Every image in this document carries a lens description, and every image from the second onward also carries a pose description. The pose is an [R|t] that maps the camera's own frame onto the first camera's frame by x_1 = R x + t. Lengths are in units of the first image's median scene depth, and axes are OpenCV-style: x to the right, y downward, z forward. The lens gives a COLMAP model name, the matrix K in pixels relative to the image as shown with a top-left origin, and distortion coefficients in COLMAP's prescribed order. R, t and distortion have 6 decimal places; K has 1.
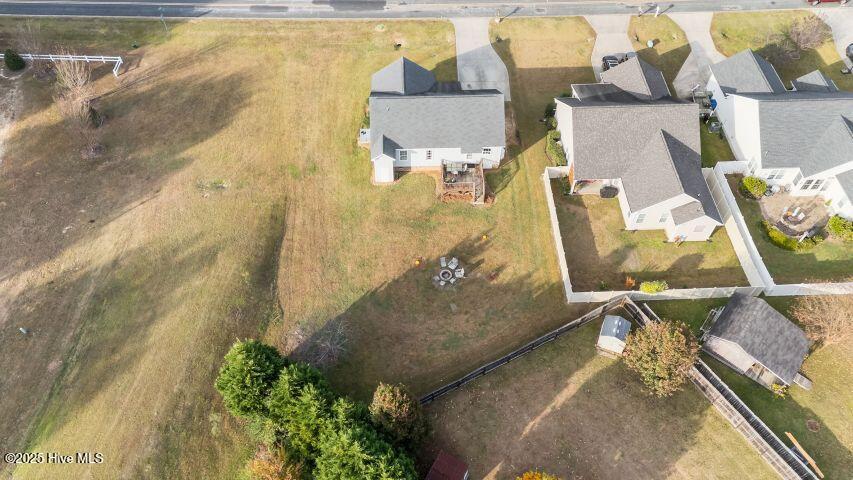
lens RADIAL K [[624.7, 0, 426.0], [0, 624.7, 239.9], [0, 0, 1]] dist [0.073708, -0.062871]
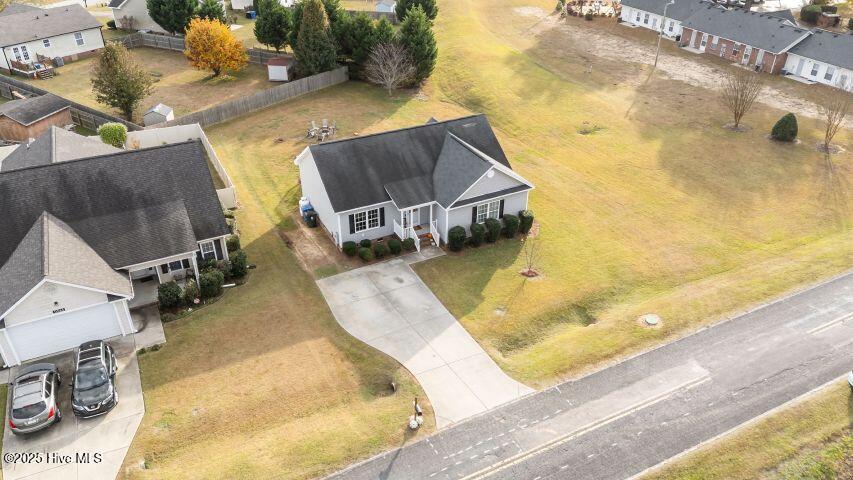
lens RADIAL K [[624.7, 0, 430.1], [0, 624.7, 238.7], [0, 0, 1]] dist [0.073708, -0.062871]
pose [[-0.906132, 0.208918, -0.367802, 0.269421], [-0.346704, 0.131308, 0.928738, -0.869700], [0.242325, 0.969078, -0.046549, 1.154046]]
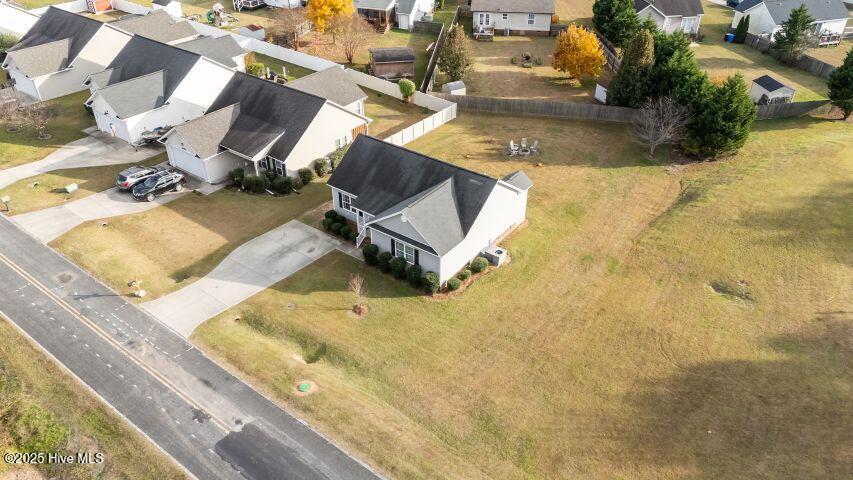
lens RADIAL K [[624.7, 0, 425.0], [0, 624.7, 240.6], [0, 0, 1]] dist [0.073708, -0.062871]
pose [[-0.775350, -0.363332, 0.516548, -0.420805], [0.498591, 0.149837, 0.853789, -0.870972], [-0.387607, 0.919532, 0.064978, 1.042641]]
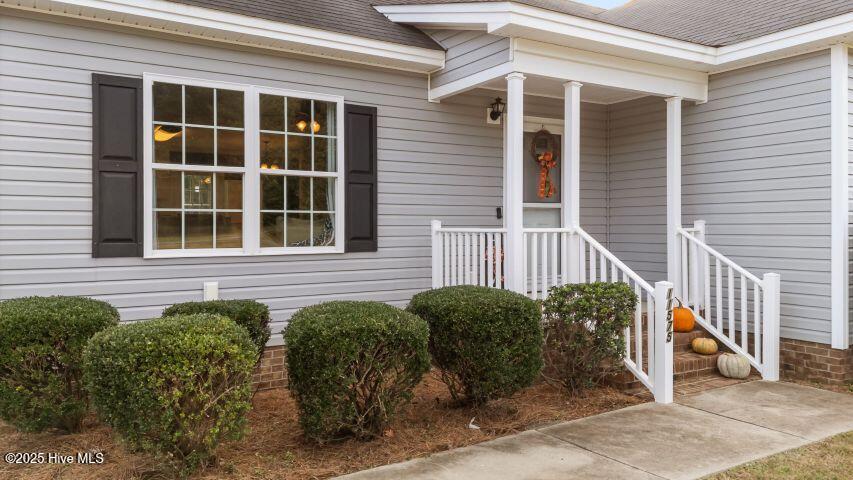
lens RADIAL K [[624.7, 0, 421.0], [0, 624.7, 237.2], [0, 0, 1]] dist [0.073708, -0.062871]
pose [[-0.876522, -0.001316, -0.481359, 0.106130], [-0.386009, 0.599363, 0.701257, -0.307298], [0.287586, 0.800476, -0.525863, 1.149903]]
